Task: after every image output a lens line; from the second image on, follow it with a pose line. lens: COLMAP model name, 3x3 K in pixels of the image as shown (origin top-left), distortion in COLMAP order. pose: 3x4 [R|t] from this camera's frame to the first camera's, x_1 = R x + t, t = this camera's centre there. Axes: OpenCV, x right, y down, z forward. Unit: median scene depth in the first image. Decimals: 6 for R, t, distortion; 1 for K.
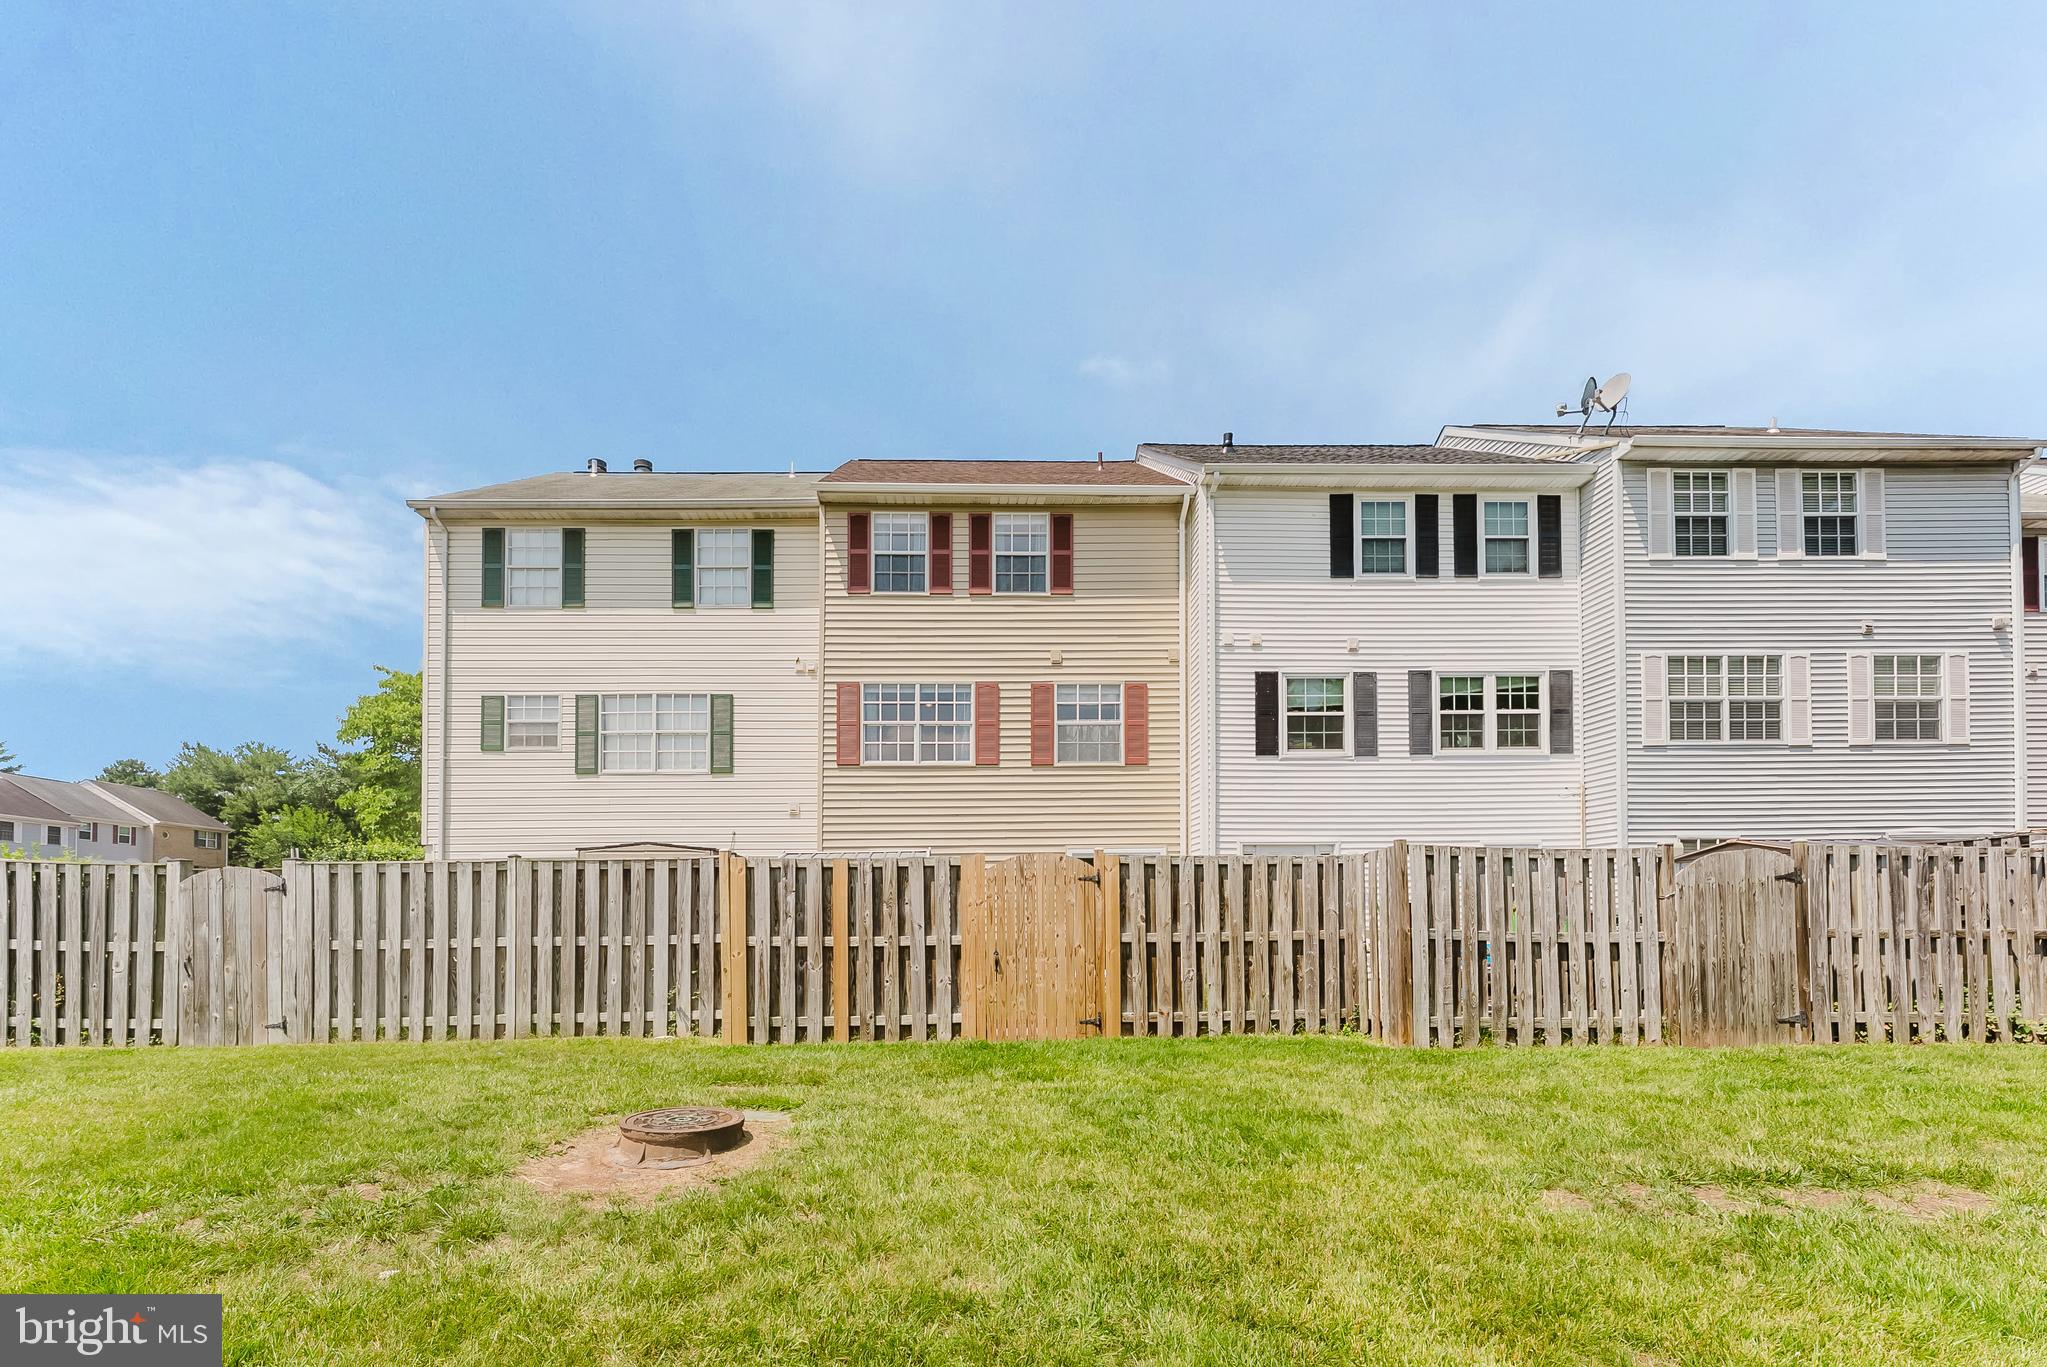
lens RADIAL K [[834.1, 0, 997.1], [0, 834.1, 791.3], [0, 0, 1]] dist [0.000663, 0.000362]
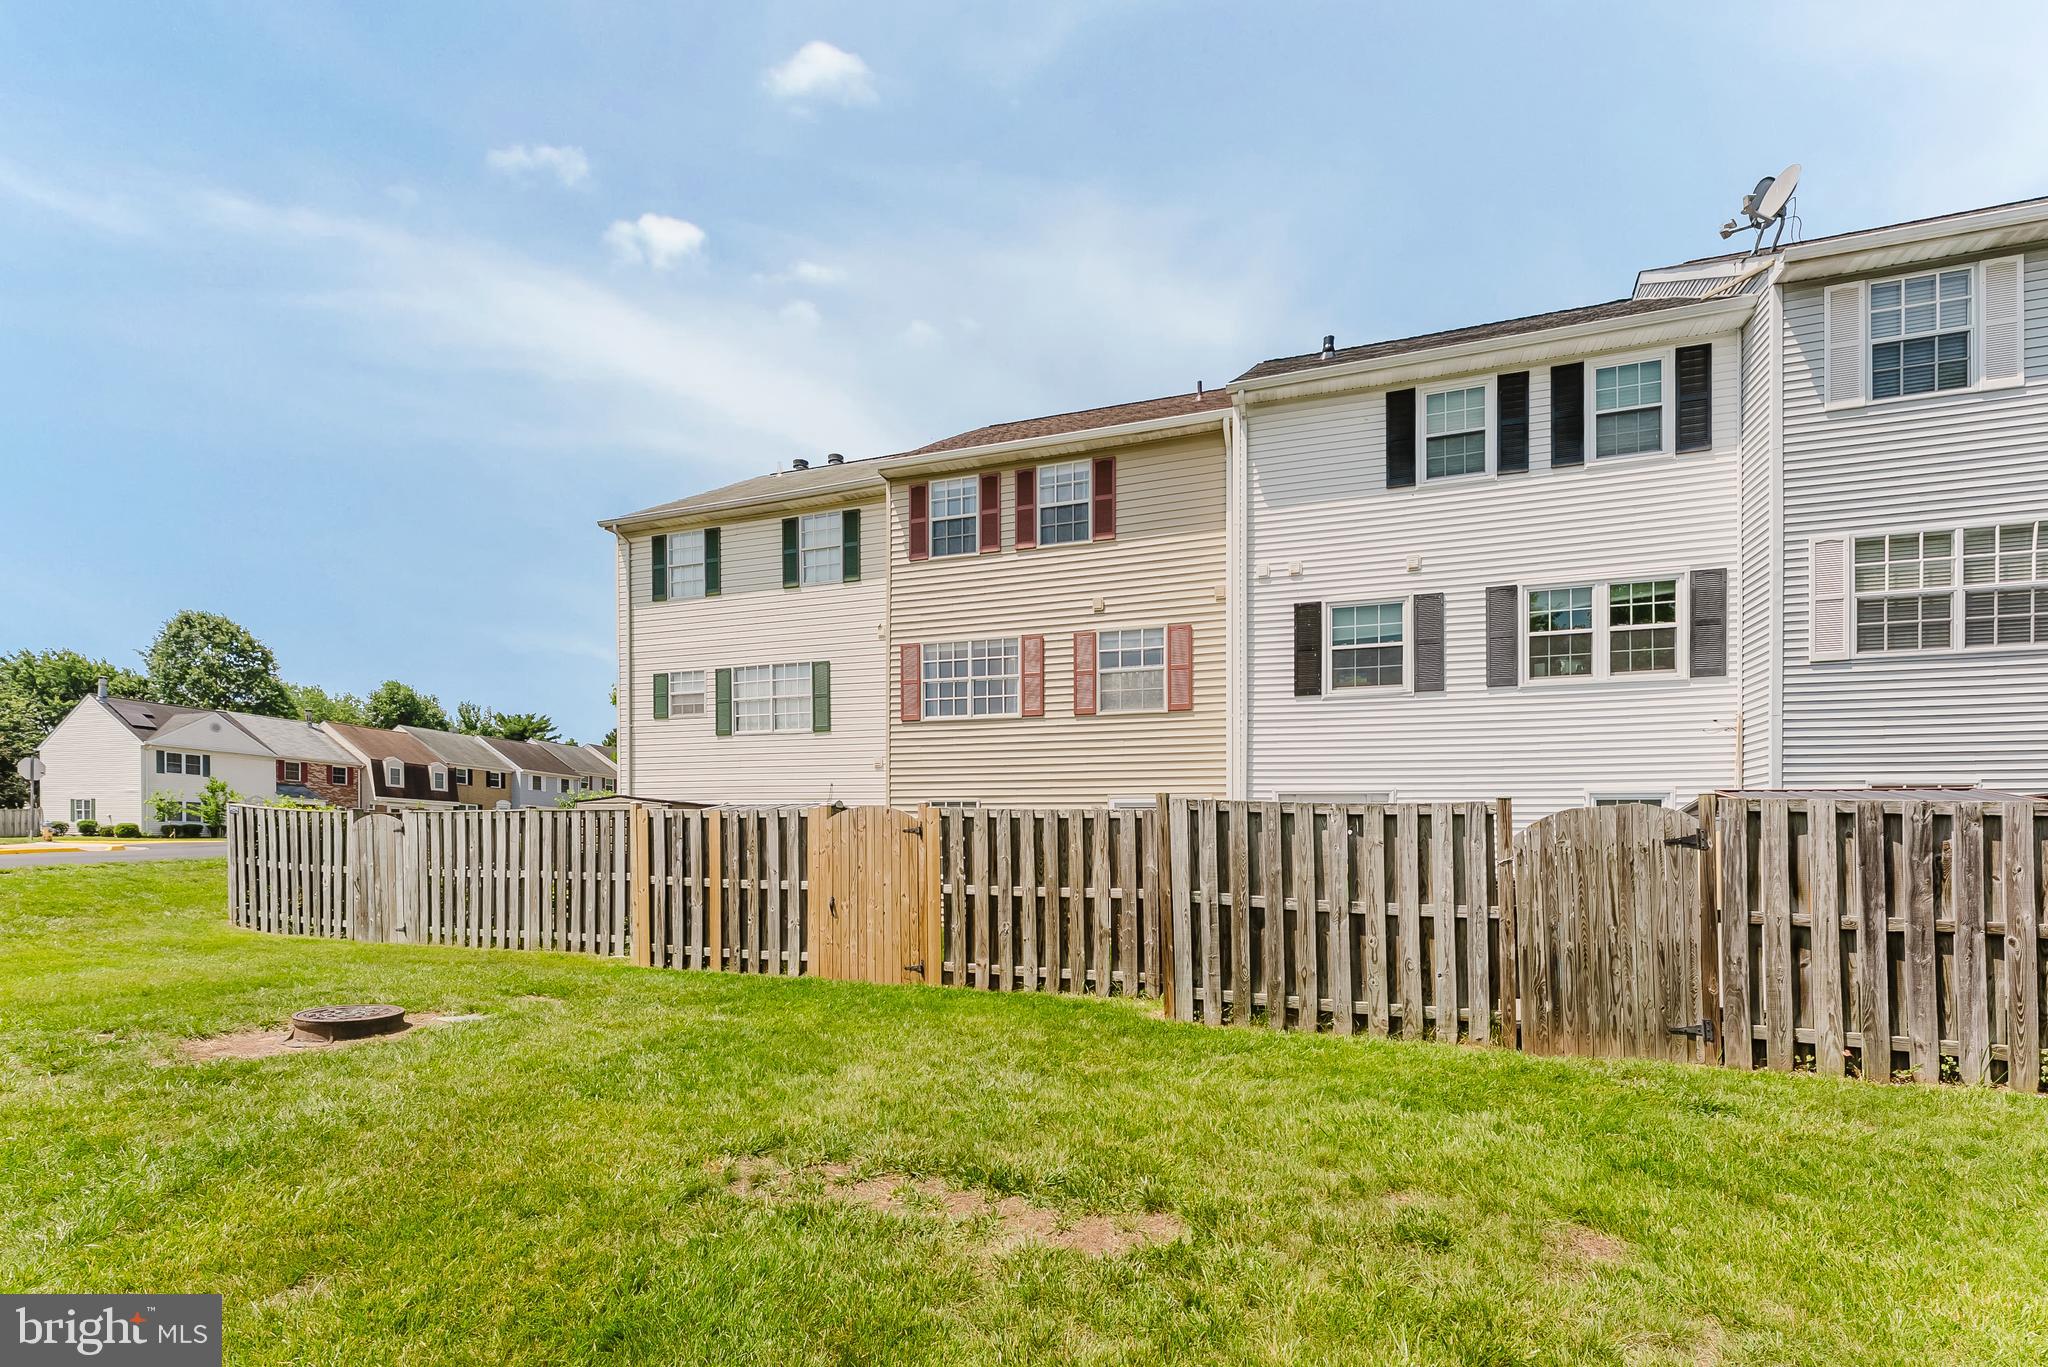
lens RADIAL K [[834.5, 0, 1035.0], [0, 834.5, 748.2], [0, 0, 1]] dist [0.000663, 0.000362]
pose [[0.936682, -0.021380, -0.349529, 0.371258], [0.026362, 0.999607, 0.009502, -0.002516], [0.349188, -0.018114, 0.936878, 0.049624]]
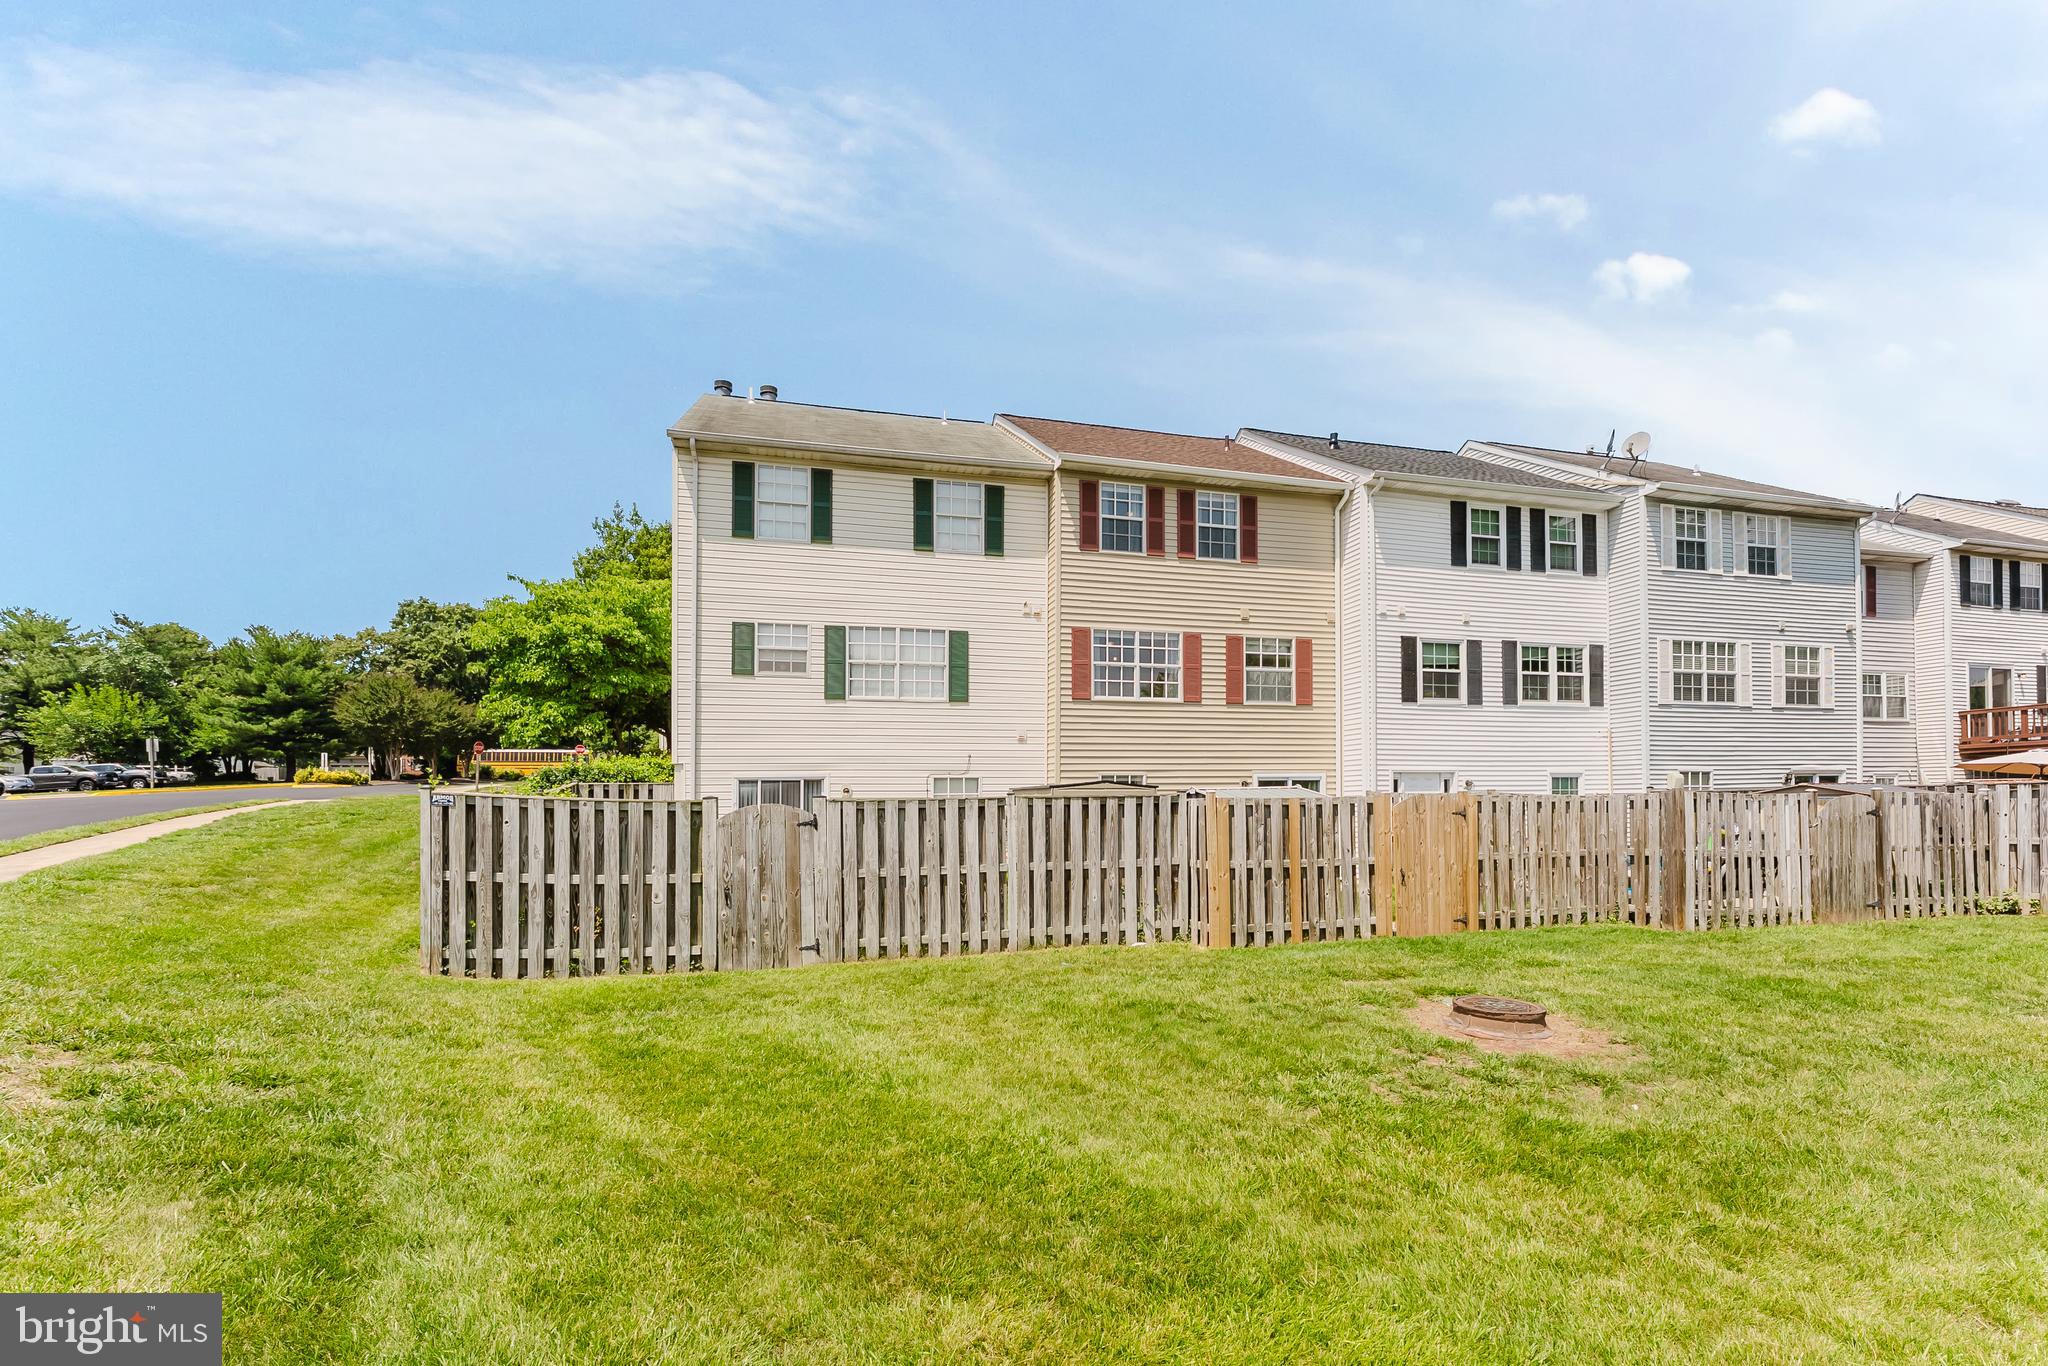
lens RADIAL K [[786.5, 0, 1040.4], [0, 786.5, 688.8], [0, 0, 1]] dist [0.000524, -0.000023]
pose [[0.975694, 0.030513, 0.217004, -0.502230], [-0.030286, 0.999532, -0.004372, -0.042238], [-0.217036, -0.002307, 0.976161, -0.054365]]
